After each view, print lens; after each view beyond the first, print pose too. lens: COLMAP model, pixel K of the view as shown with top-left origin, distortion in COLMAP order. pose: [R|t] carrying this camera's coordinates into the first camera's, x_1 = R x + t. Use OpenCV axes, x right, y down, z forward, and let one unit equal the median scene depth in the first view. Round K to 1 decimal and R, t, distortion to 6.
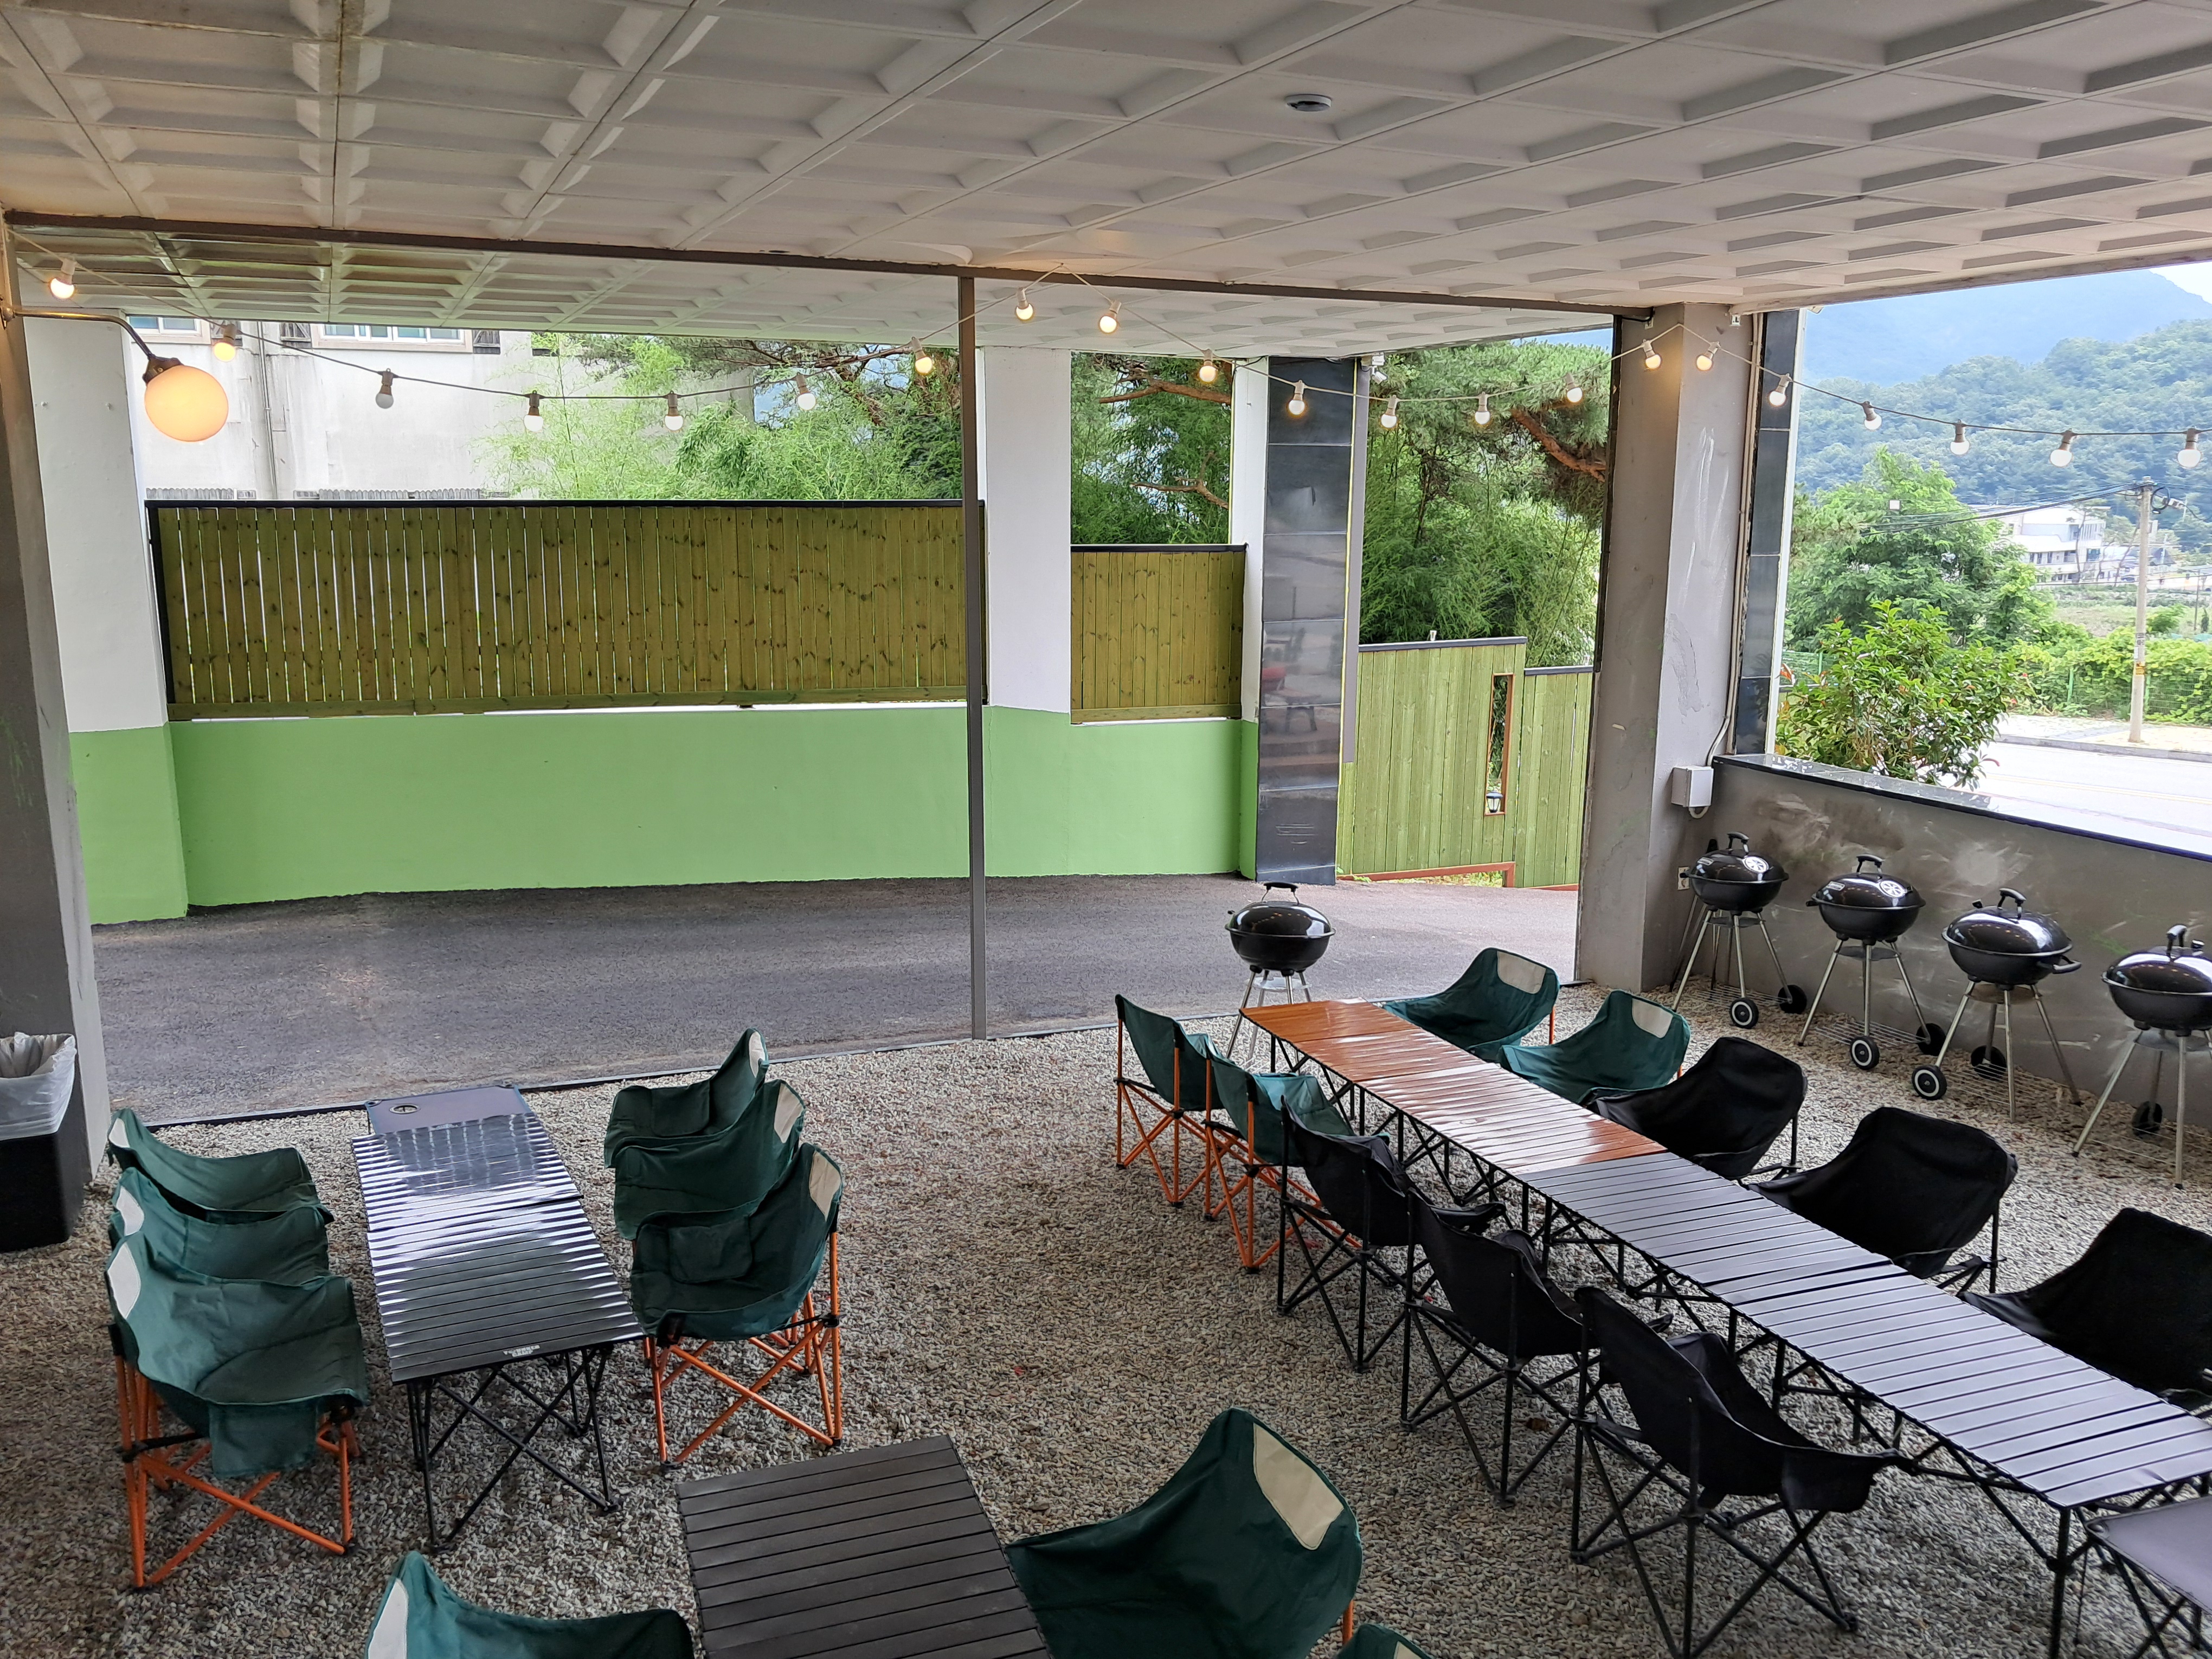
lens RADIAL K [[1779.8, 0, 1098.5], [0, 1779.8, 816.4], [0, 0, 1]] dist [0.047501, -0.007279]
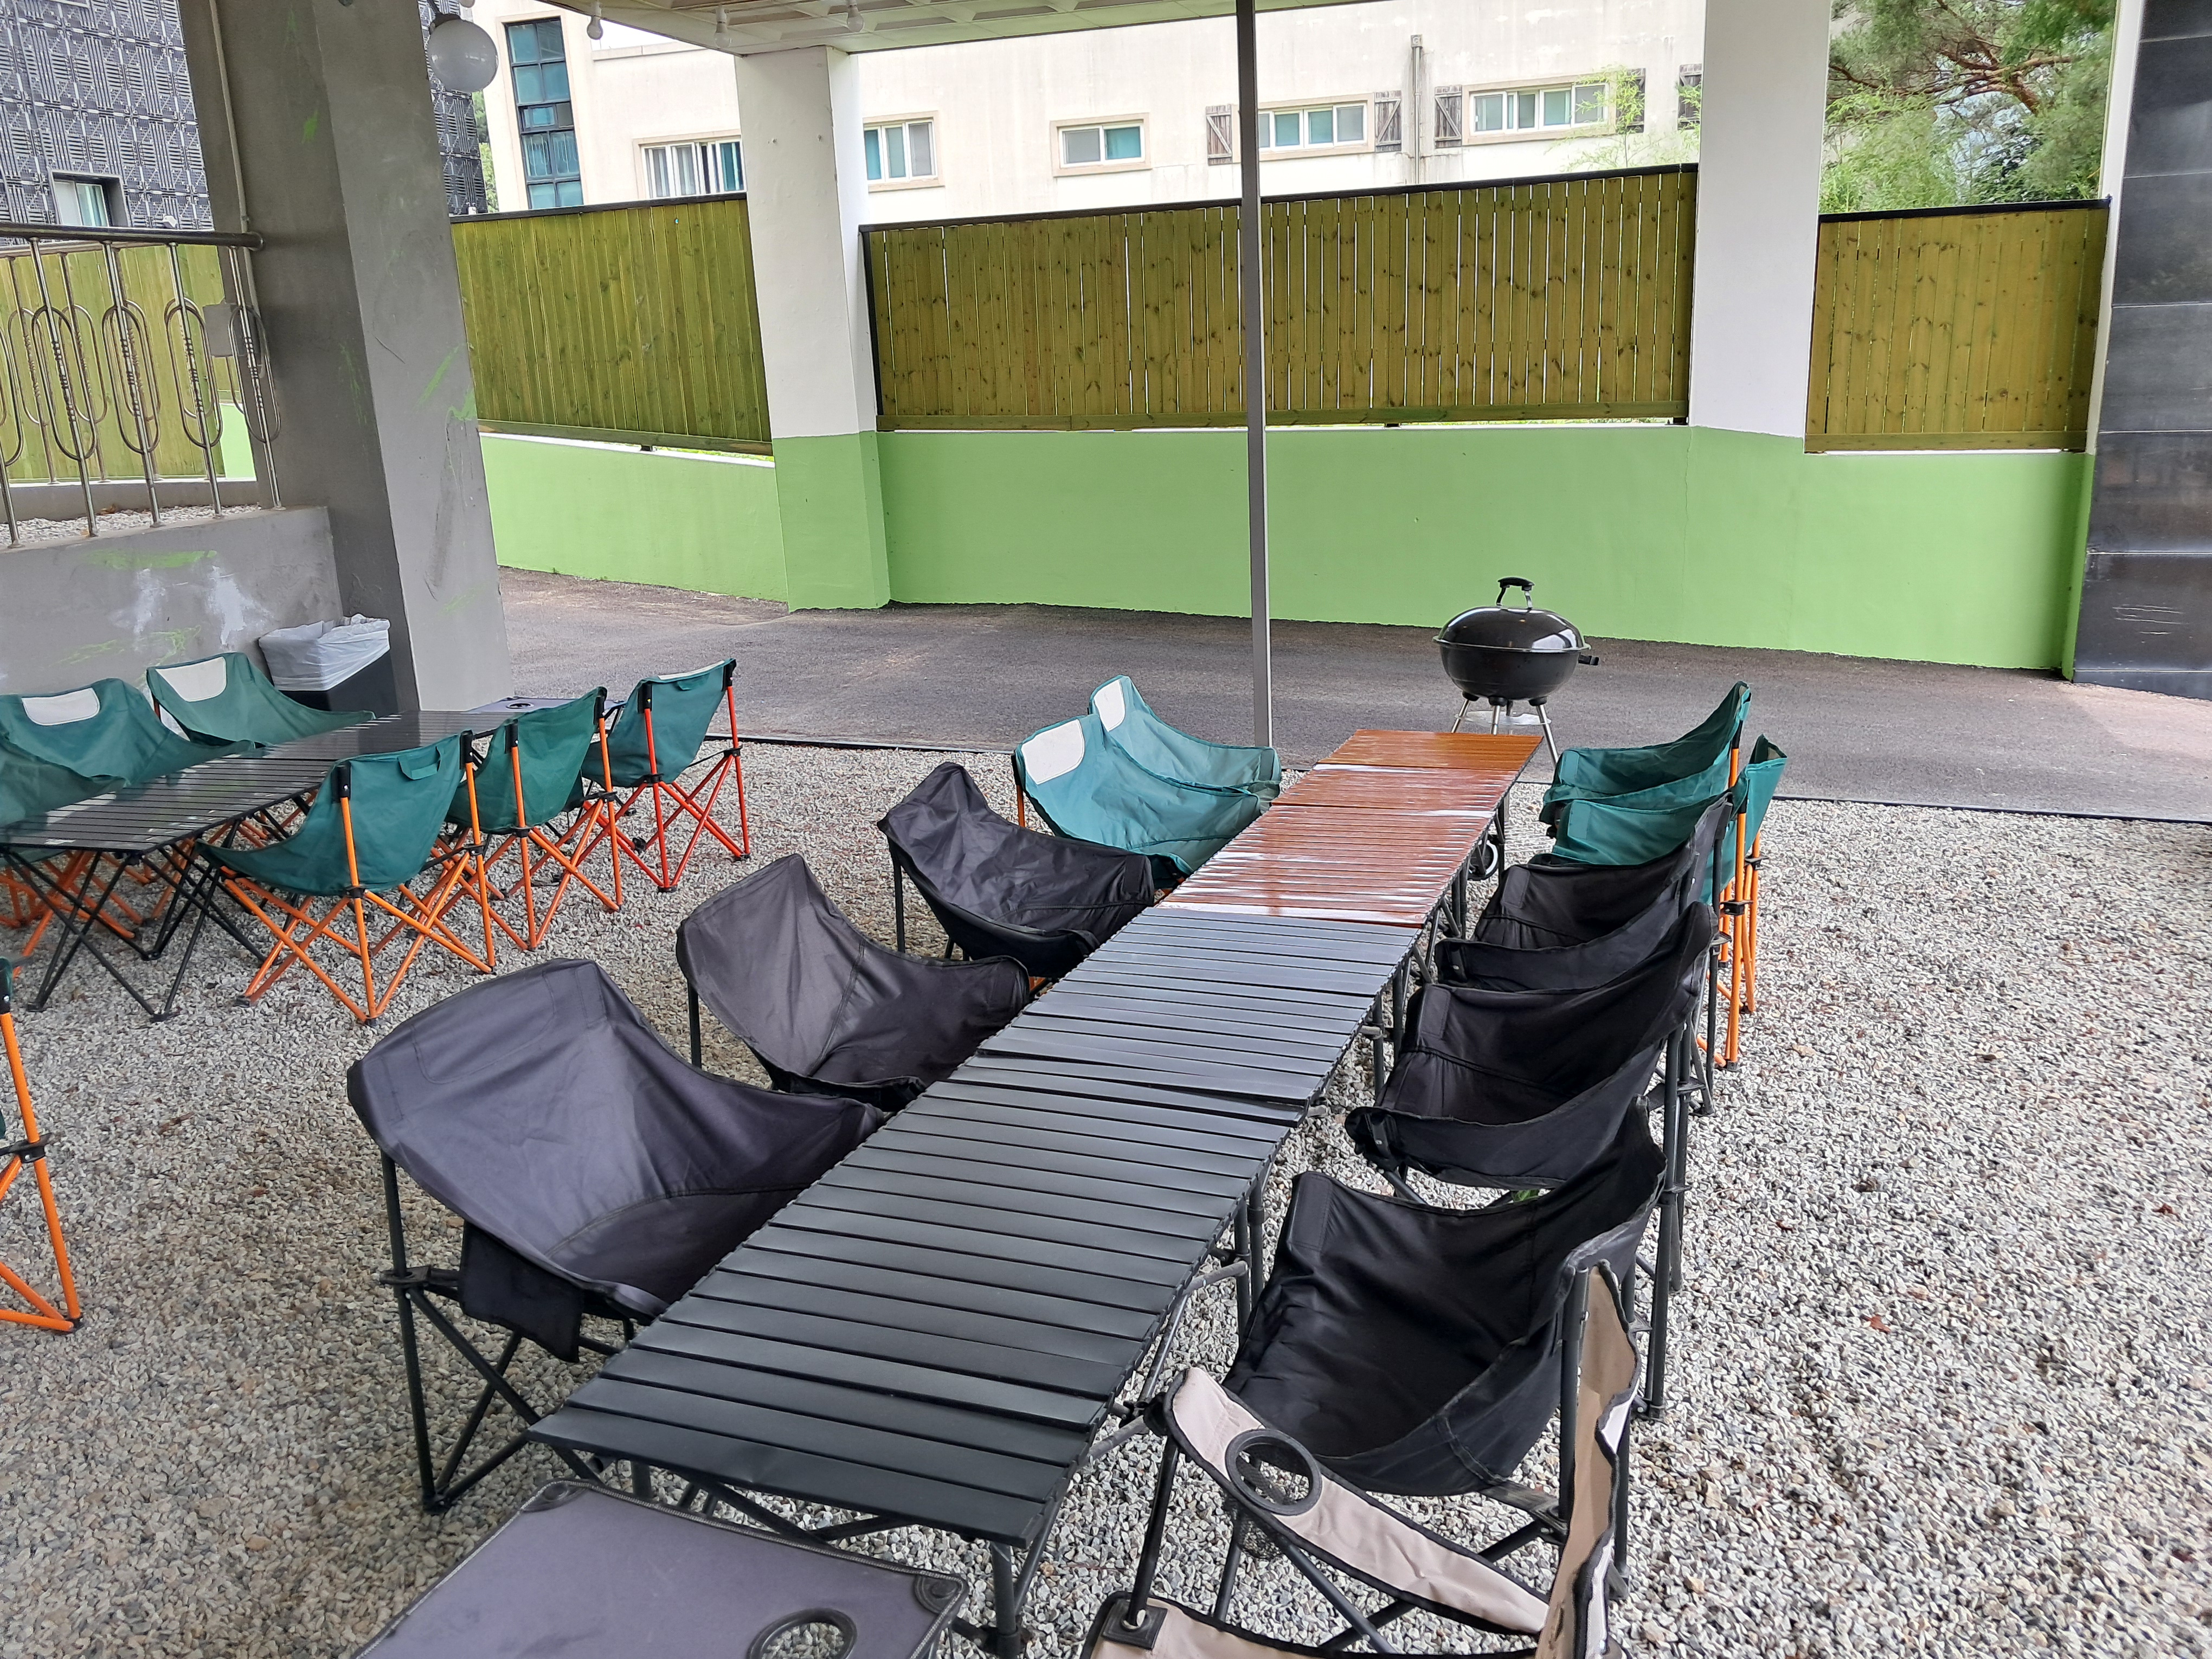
lens RADIAL K [[1777.4, 0, 1168.2], [0, 1777.4, 830.6], [0, 0, 1]] dist [0.000460, 0.001521]
pose [[0.742153, 0.133419, -0.656817, 0.221522], [-0.075604, 0.990397, 0.115752, 0.030155], [0.665953, -0.036248, 0.745113, 0.167038]]
